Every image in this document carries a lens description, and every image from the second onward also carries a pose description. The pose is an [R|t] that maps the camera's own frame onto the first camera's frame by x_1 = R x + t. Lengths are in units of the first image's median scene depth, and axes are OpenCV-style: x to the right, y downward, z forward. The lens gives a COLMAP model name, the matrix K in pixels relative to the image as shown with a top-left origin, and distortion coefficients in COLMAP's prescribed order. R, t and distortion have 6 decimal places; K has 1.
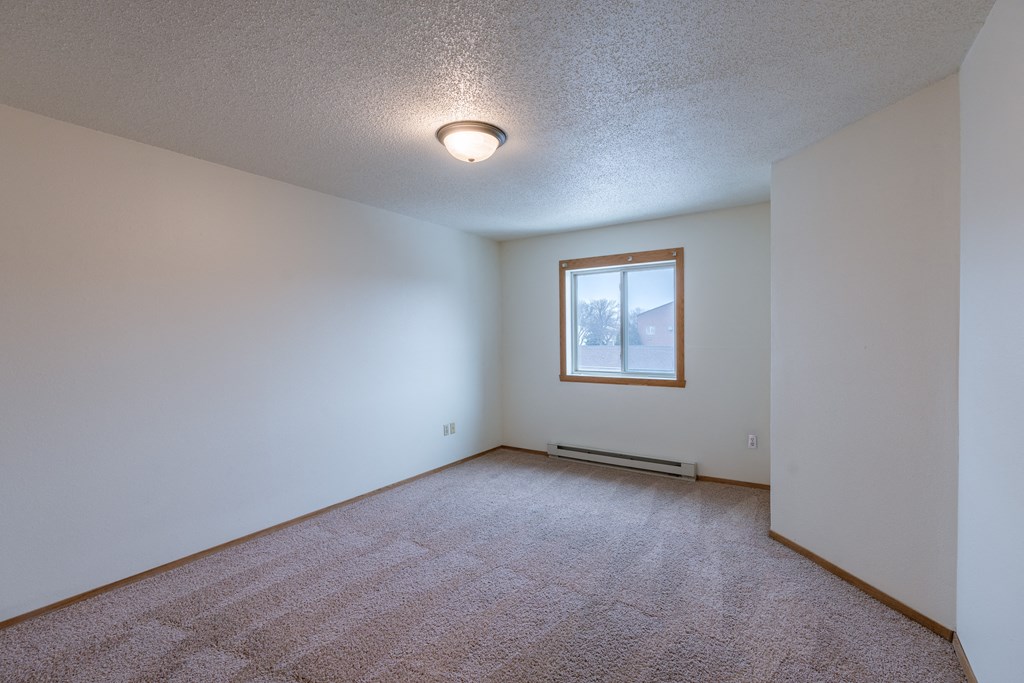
lens RADIAL K [[461.7, 0, 515.8], [0, 461.7, 334.9], [0, 0, 1]] dist [0.000389, 0.000148]
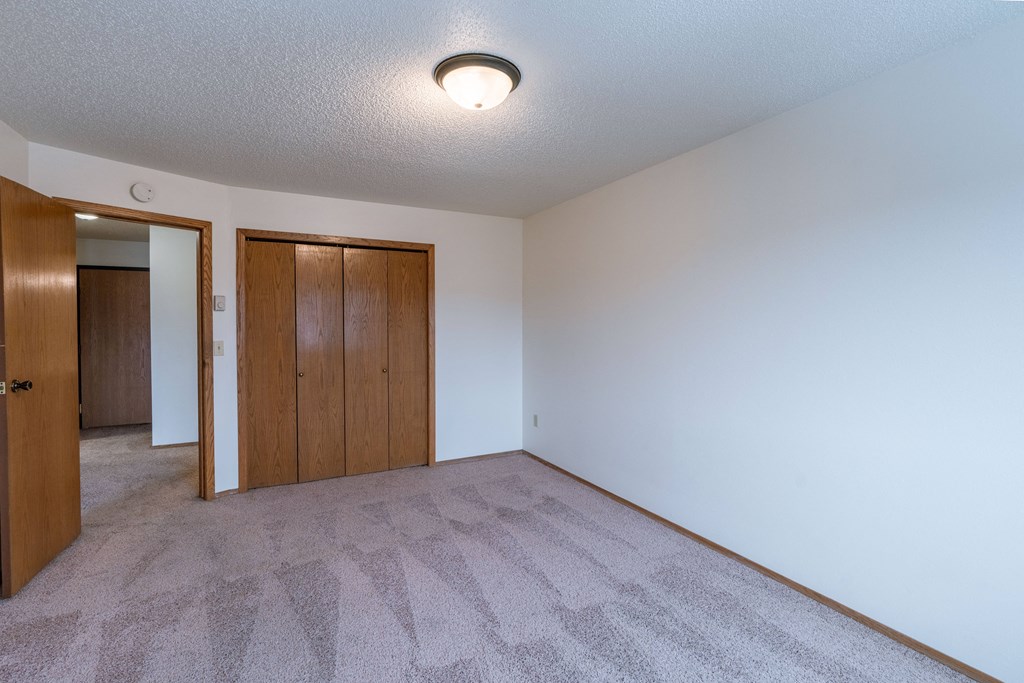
lens RADIAL K [[461.7, 0, 515.8], [0, 461.7, 334.9], [0, 0, 1]] dist [0.000389, 0.000148]
pose [[-0.479563, 0.017997, -0.877323, 0.575693], [0.004697, 0.999828, 0.017942, 0.005524], [0.877495, 0.004483, -0.479565, 1.450639]]
